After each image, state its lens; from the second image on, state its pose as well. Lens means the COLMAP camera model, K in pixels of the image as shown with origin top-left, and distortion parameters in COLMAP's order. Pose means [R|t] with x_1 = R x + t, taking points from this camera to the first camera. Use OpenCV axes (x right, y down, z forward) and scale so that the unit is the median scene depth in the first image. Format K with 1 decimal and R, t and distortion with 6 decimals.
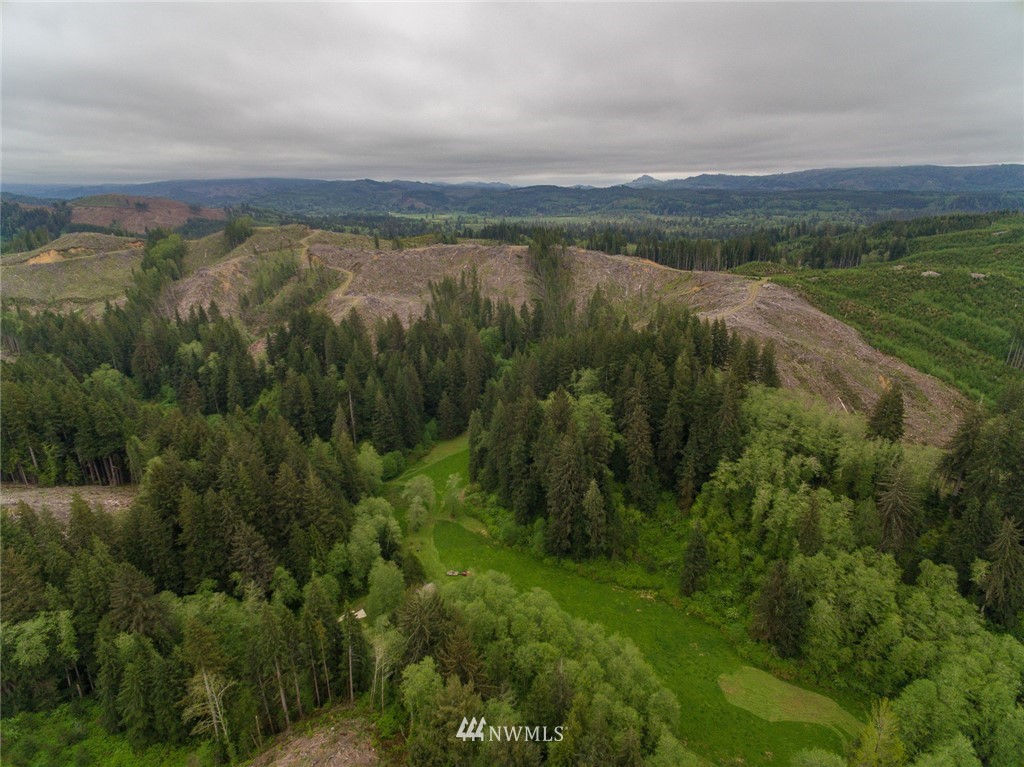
lens RADIAL K [[563.3, 0, 510.8], [0, 563.3, 384.7], [0, 0, 1]] dist [0.009117, 0.008669]
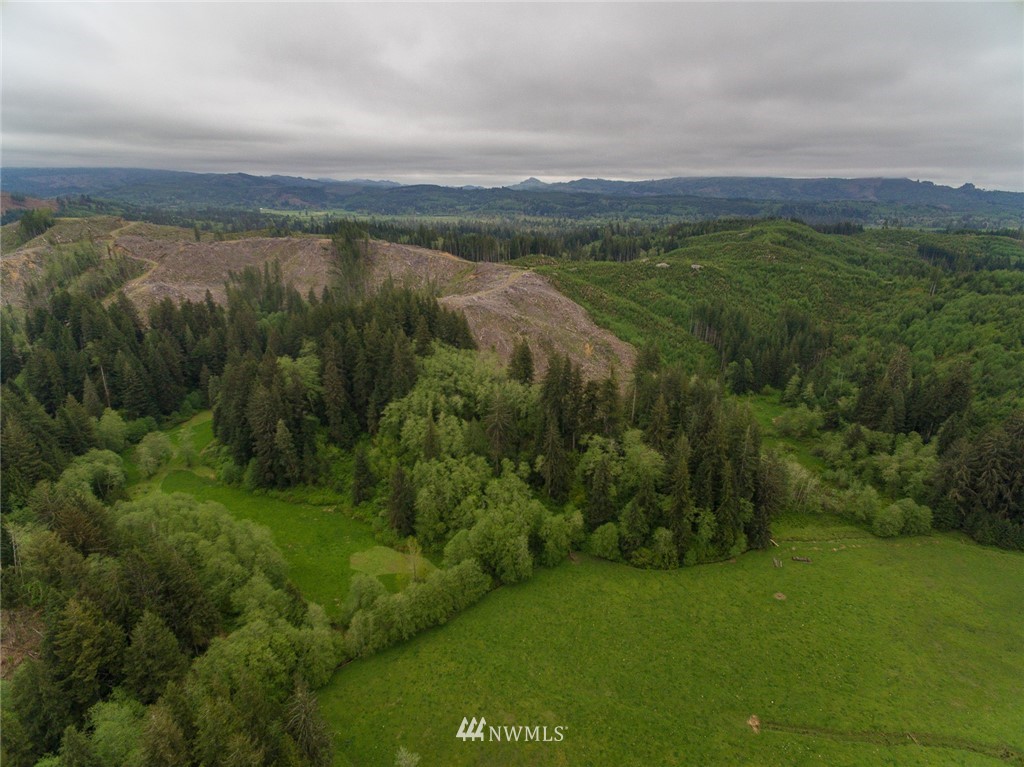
lens RADIAL K [[563.3, 0, 511.2], [0, 563.3, 384.0], [0, 0, 1]] dist [0.009117, 0.008669]
pose [[0.984629, -0.034500, 0.171220, 0.170734], [0.034709, 0.999396, 0.001776, 0.041094], [-0.171178, 0.004194, 0.985231, -0.123016]]
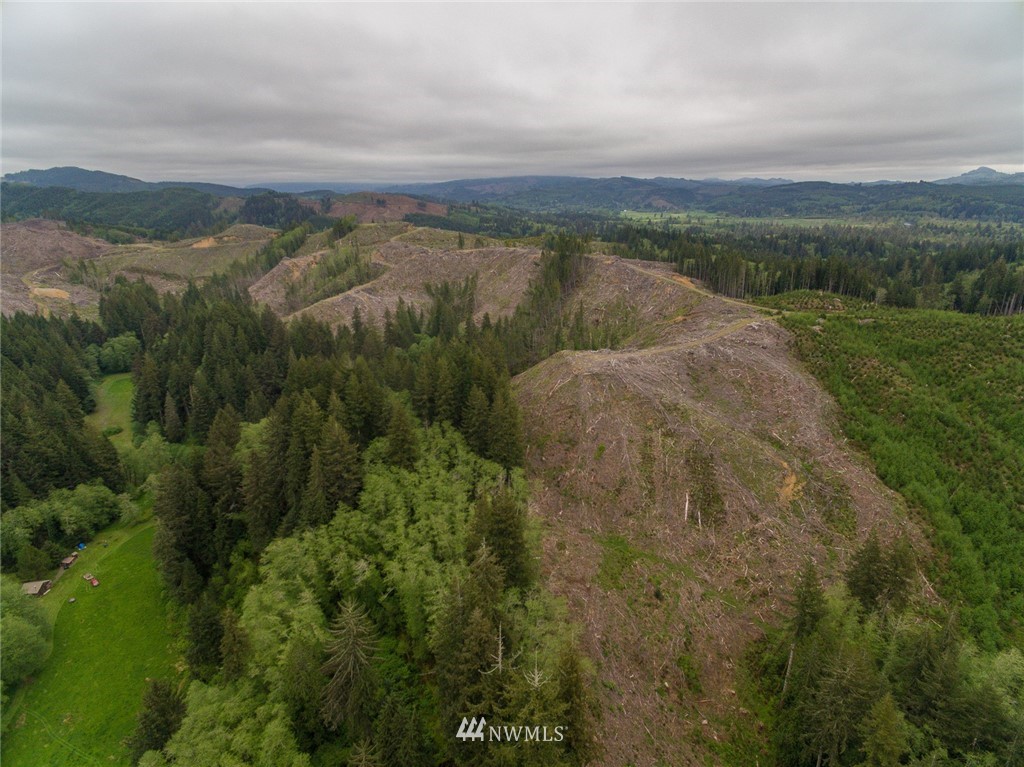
lens RADIAL K [[563.3, 0, 510.4], [0, 563.3, 385.0], [0, 0, 1]] dist [0.009117, 0.008669]
pose [[0.895923, 0.148404, -0.418687, 0.388389], [-0.146299, 0.988536, 0.037331, -0.061512], [0.419427, 0.027808, 0.907363, 0.160046]]
